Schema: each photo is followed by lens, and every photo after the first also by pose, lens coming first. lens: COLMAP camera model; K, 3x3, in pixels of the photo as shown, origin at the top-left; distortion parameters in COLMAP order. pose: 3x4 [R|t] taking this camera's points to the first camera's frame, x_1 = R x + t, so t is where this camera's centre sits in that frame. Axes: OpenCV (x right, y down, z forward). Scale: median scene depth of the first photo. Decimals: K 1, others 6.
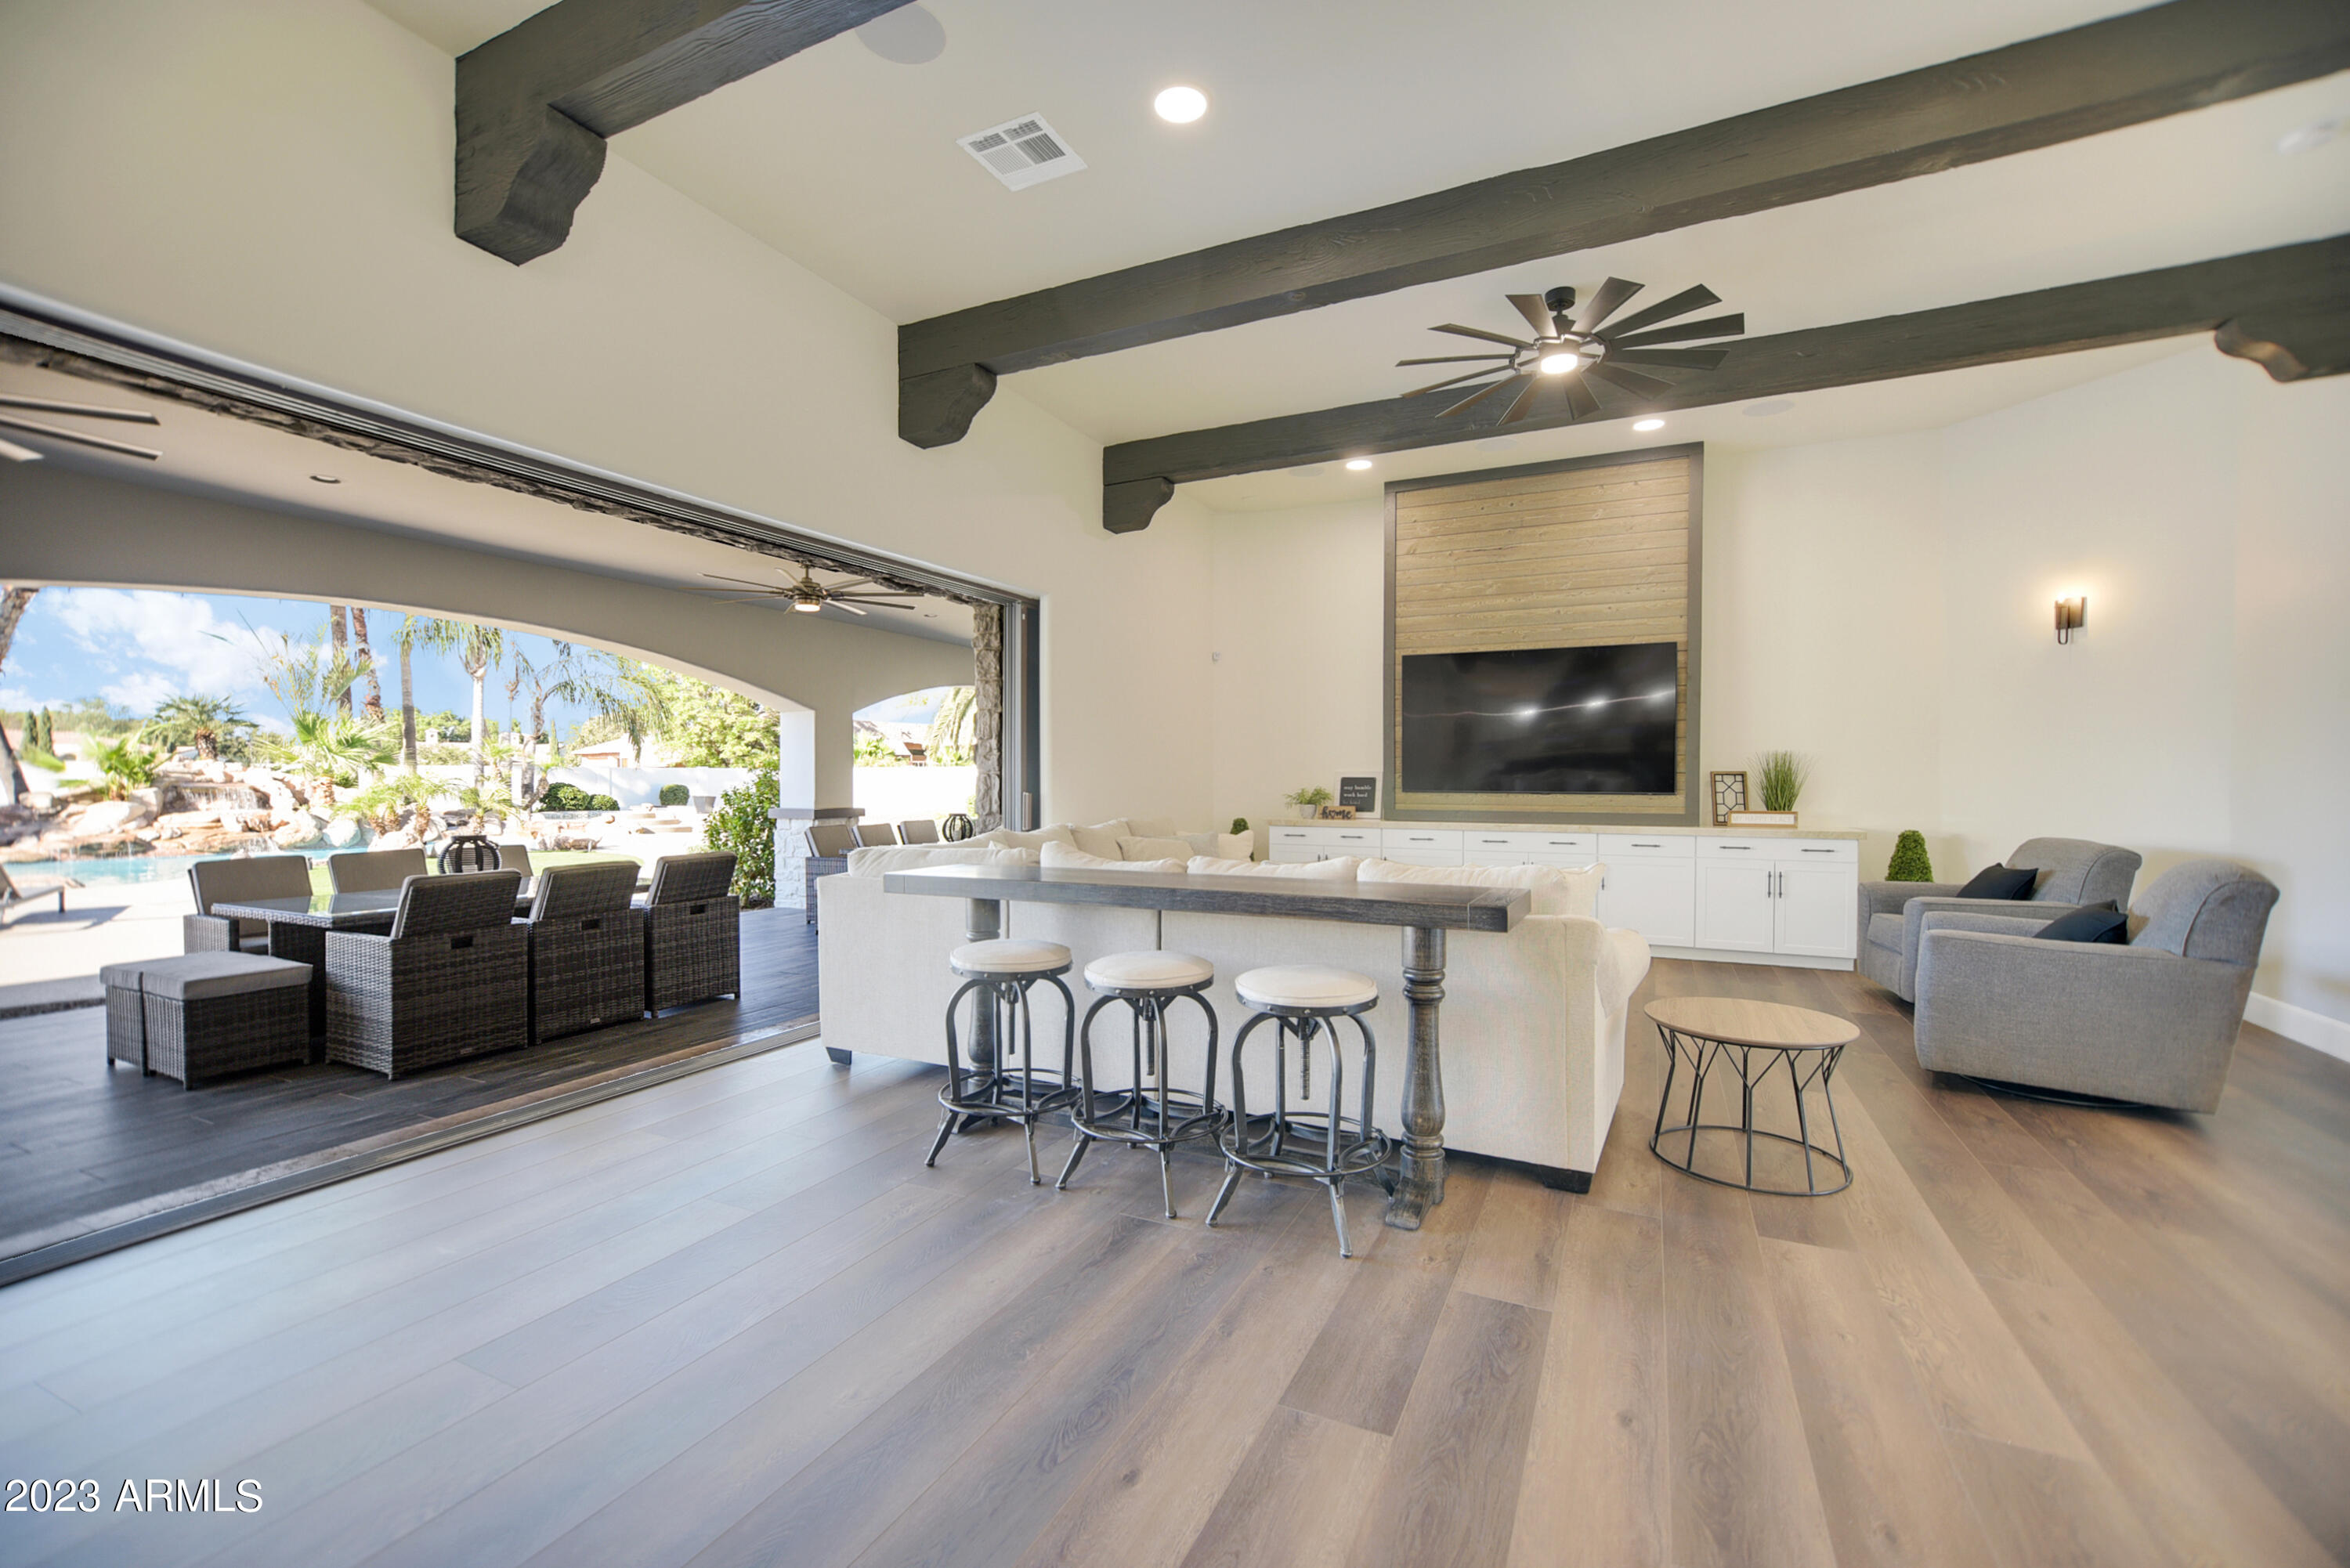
lens RADIAL K [[993.7, 0, 1163.8], [0, 993.7, 787.8], [0, 0, 1]] dist [-0.005129, 0.004059]
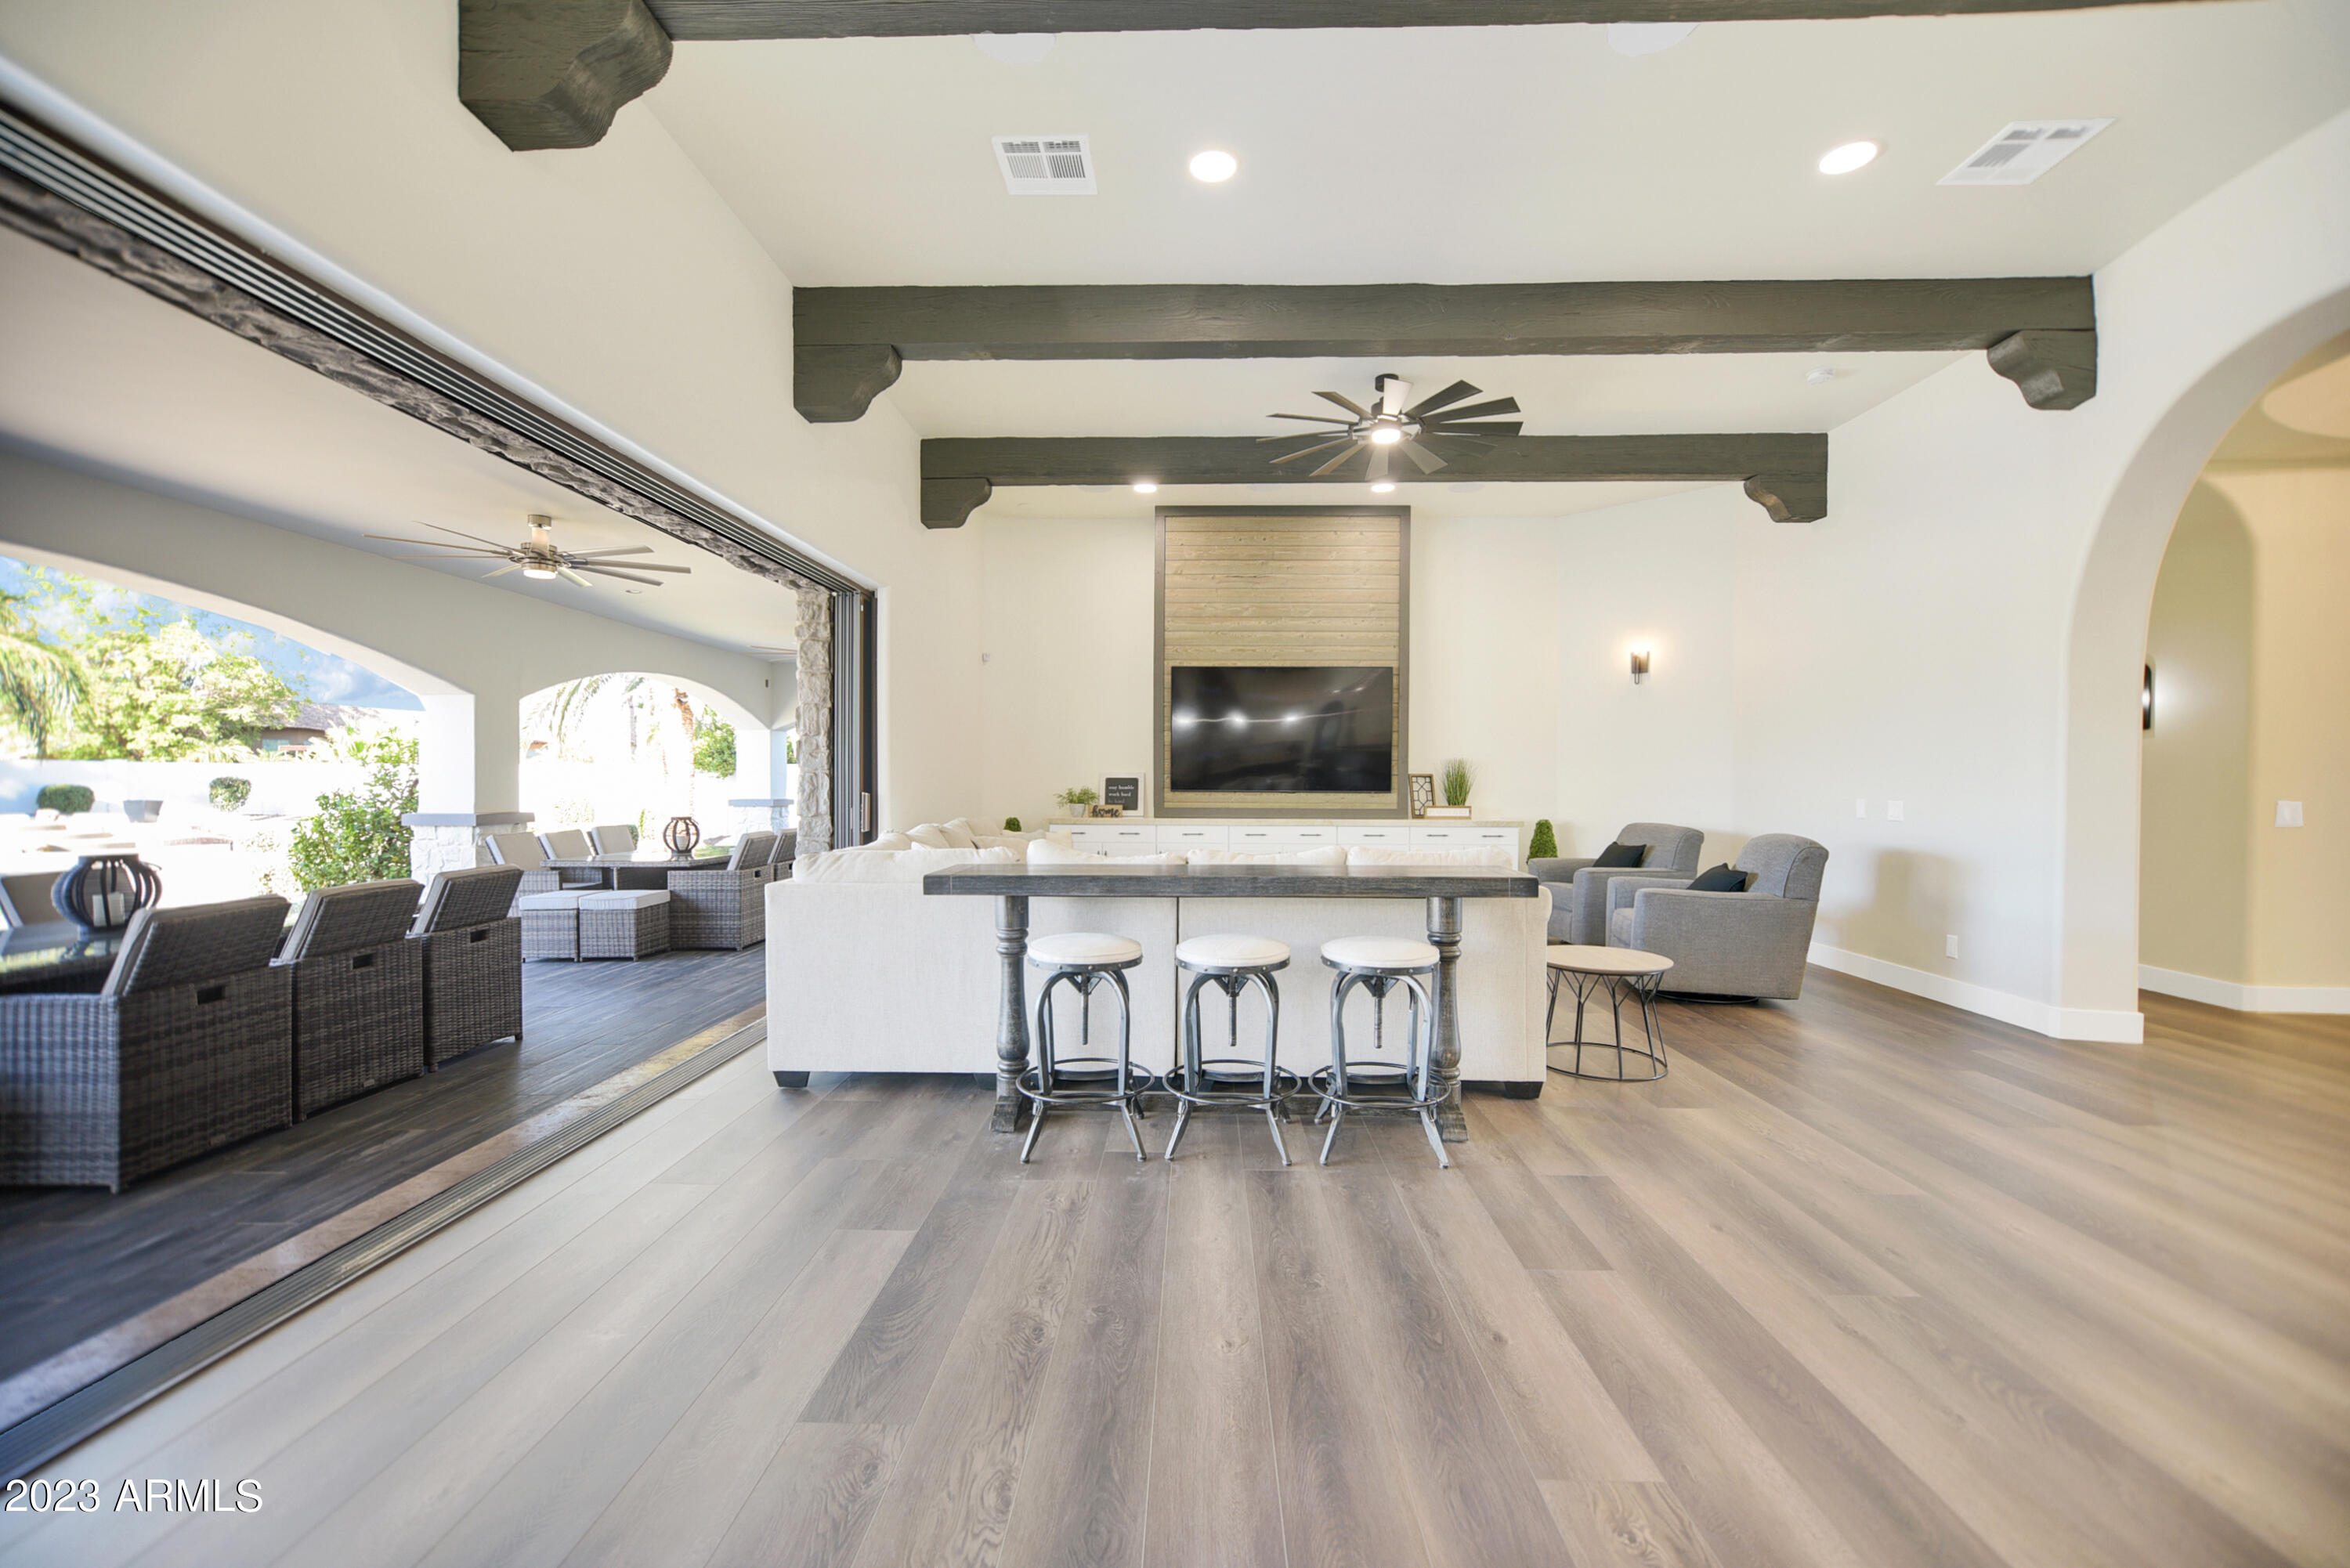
lens RADIAL K [[993.7, 0, 1169.7], [0, 993.7, 787.8], [0, 0, 1]] dist [-0.005129, 0.004059]
pose [[0.905001, -0.000698, 0.425409, -0.337290], [0.001080, 0.999999, -0.000658, 0.001277], [-0.425408, 0.001055, 0.905001, 0.016675]]
